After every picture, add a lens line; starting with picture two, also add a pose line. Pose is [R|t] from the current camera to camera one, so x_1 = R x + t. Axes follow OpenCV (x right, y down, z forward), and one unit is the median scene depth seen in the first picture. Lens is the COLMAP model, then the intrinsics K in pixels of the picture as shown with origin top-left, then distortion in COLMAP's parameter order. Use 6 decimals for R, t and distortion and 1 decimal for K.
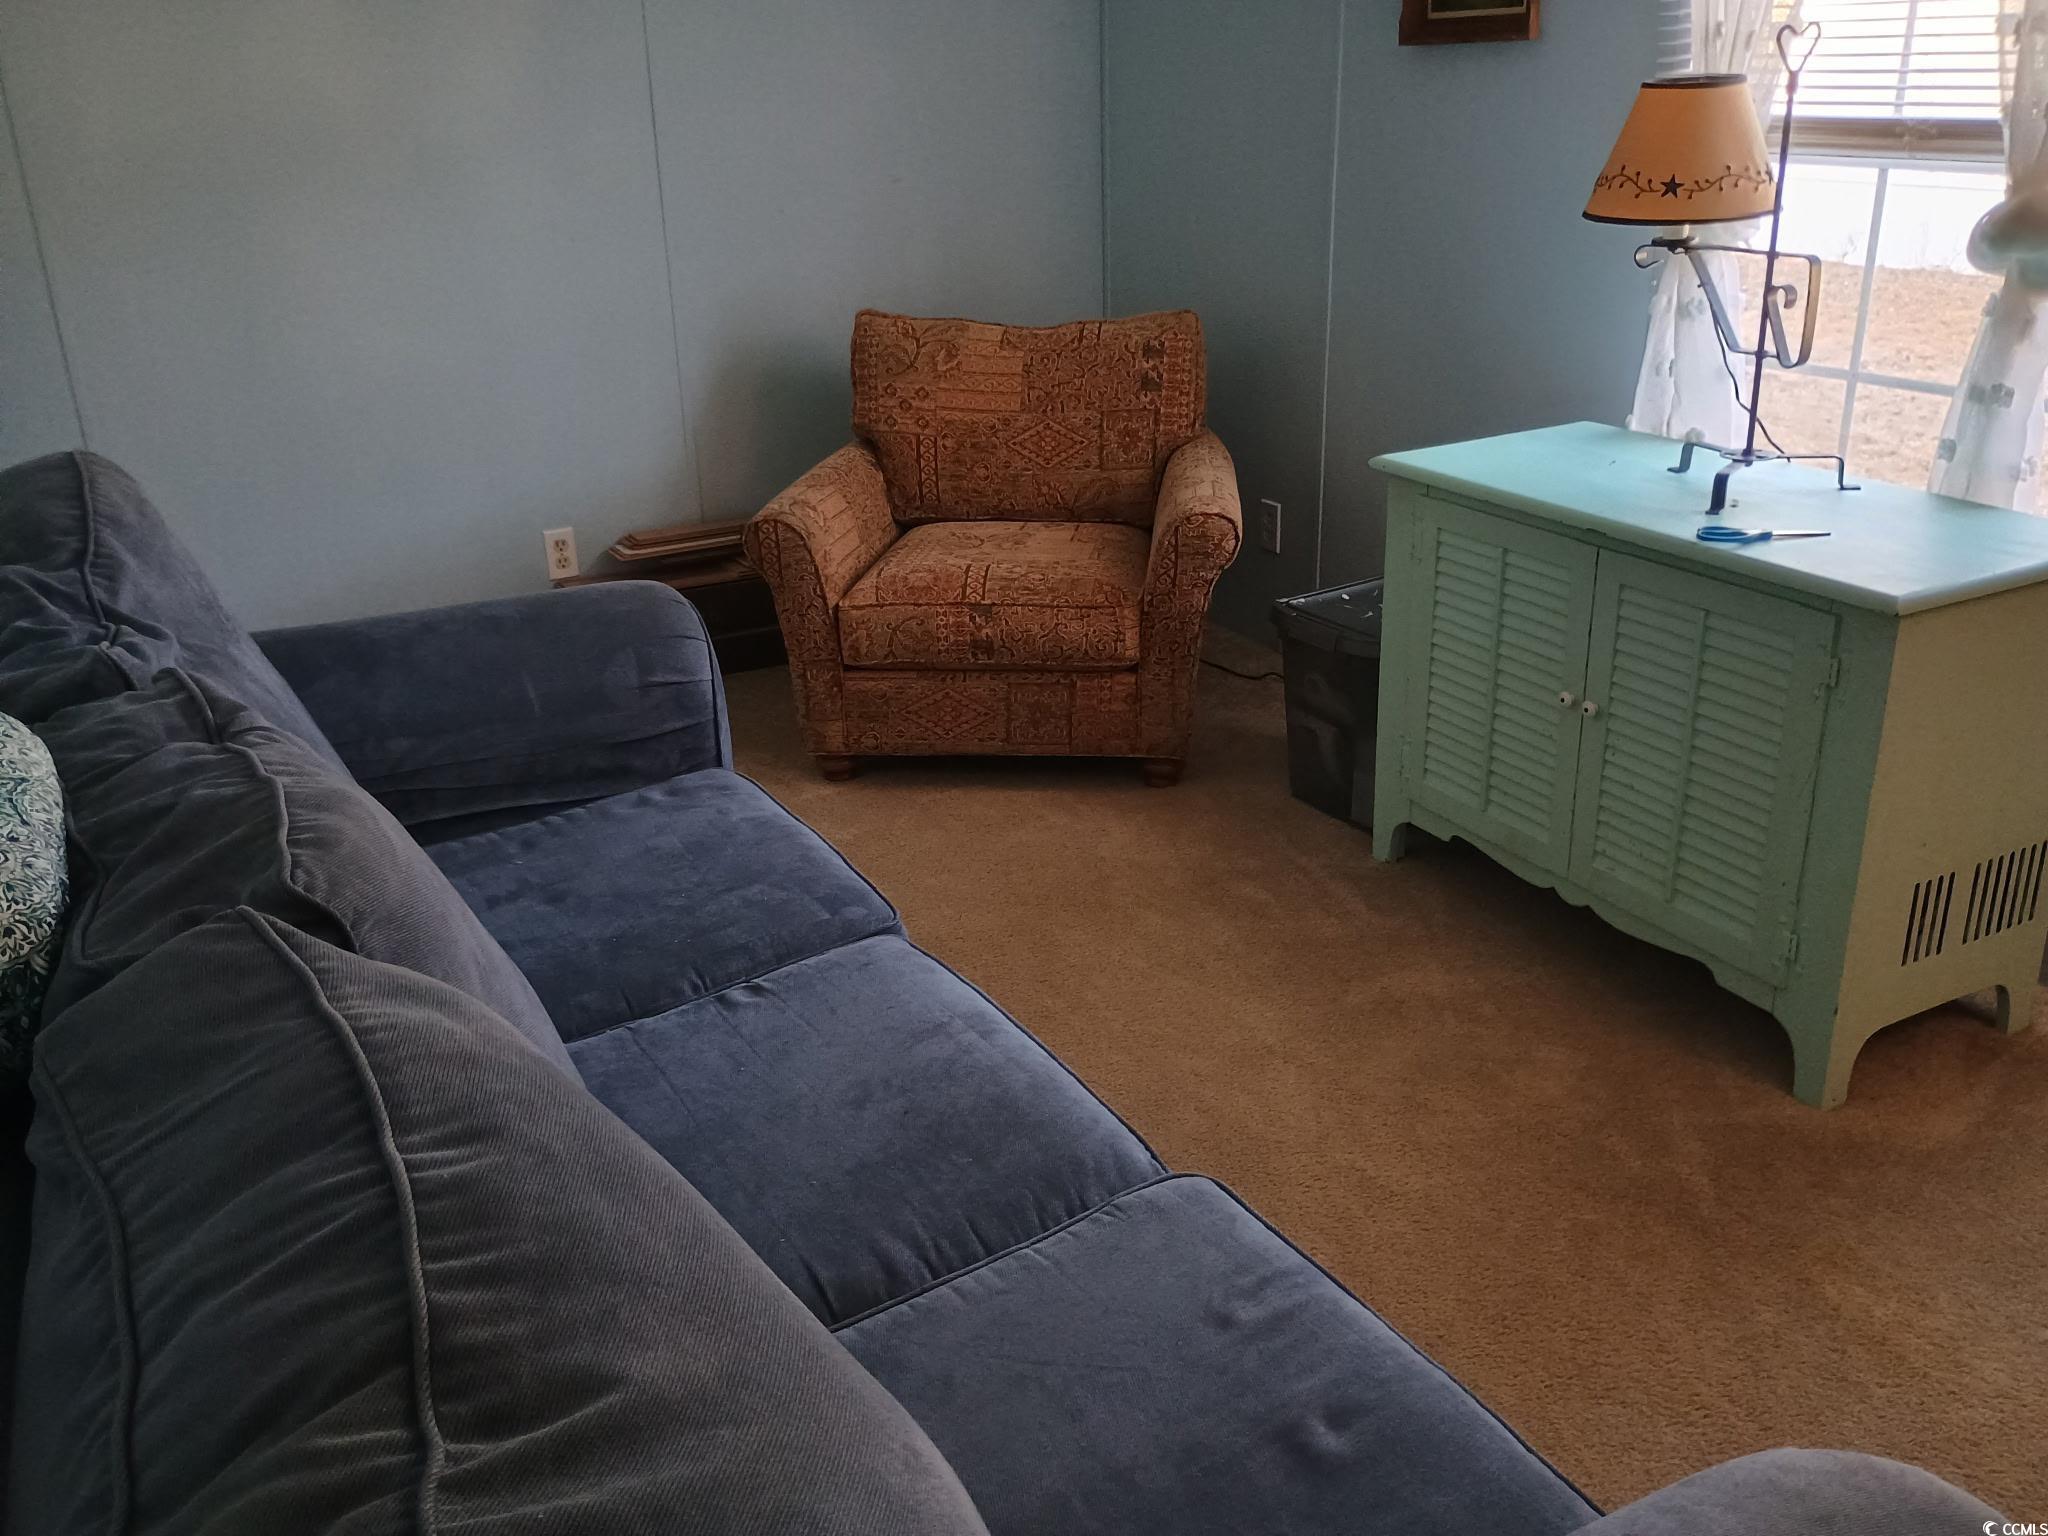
lens RADIAL K [[1791.9, 0, 1024.6], [0, 1791.9, 765.3], [0, 0, 1]] dist [0.058003, -0.039733]
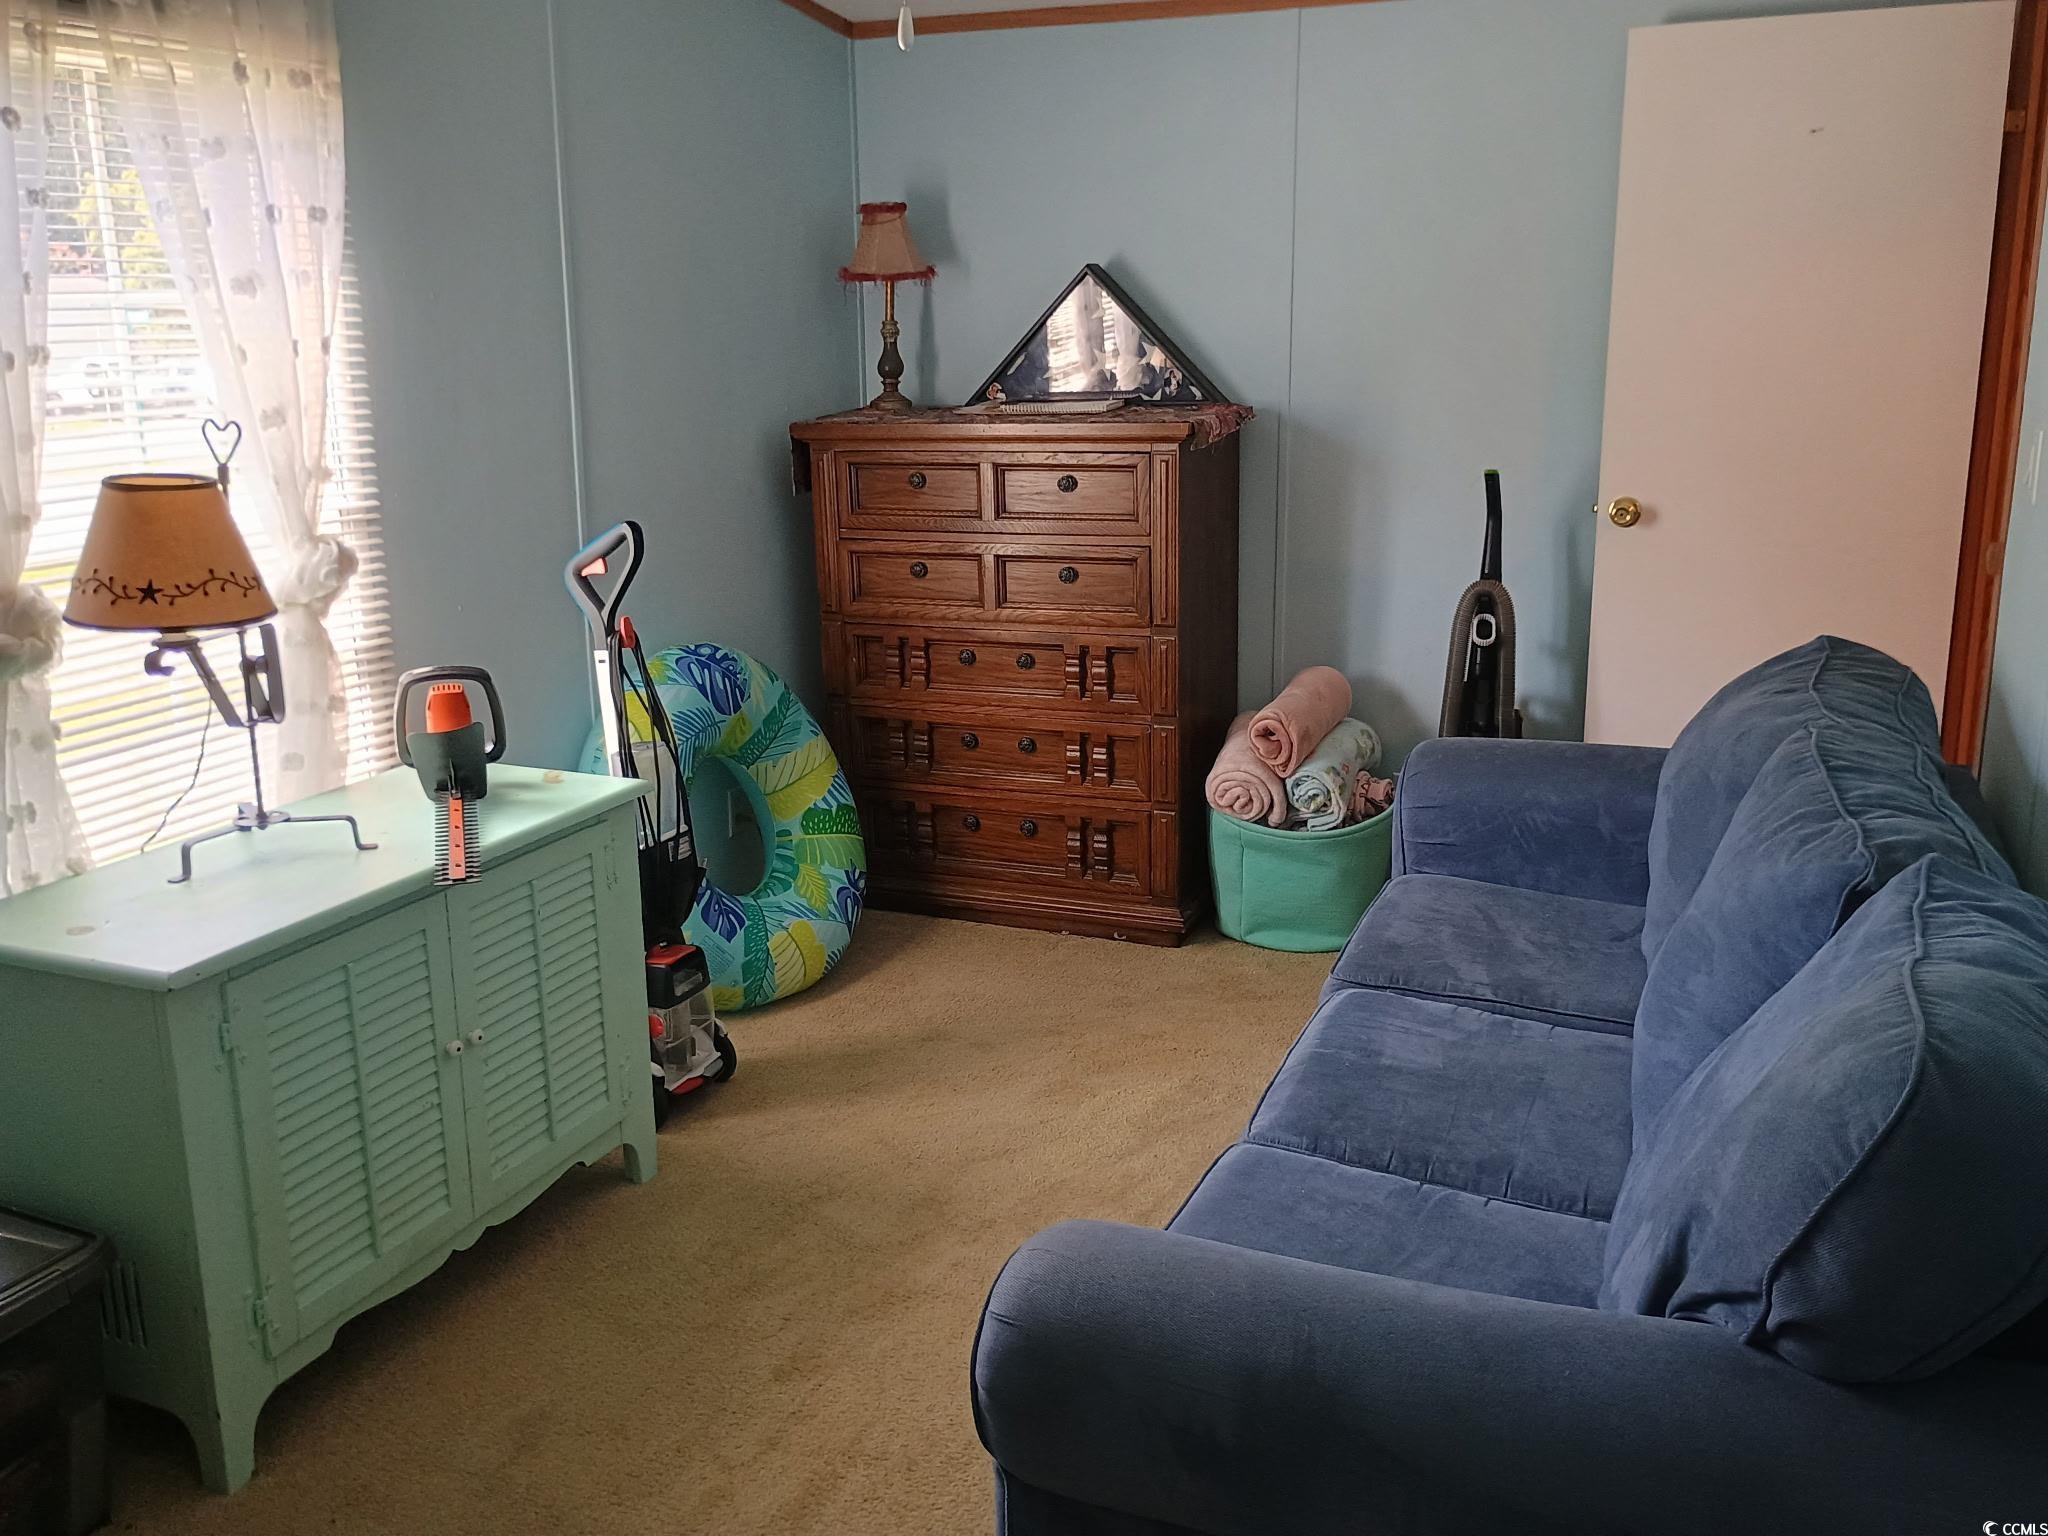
lens RADIAL K [[1791.9, 0, 1024.3], [0, 1791.9, 769.2], [0, 0, 1]] dist [0.058003, -0.039733]
pose [[-0.651002, -0.139561, 0.746136, -0.615624], [0.305079, 0.851966, 0.425536, -0.488819], [-0.695071, 0.504655, -0.512054, 1.191465]]
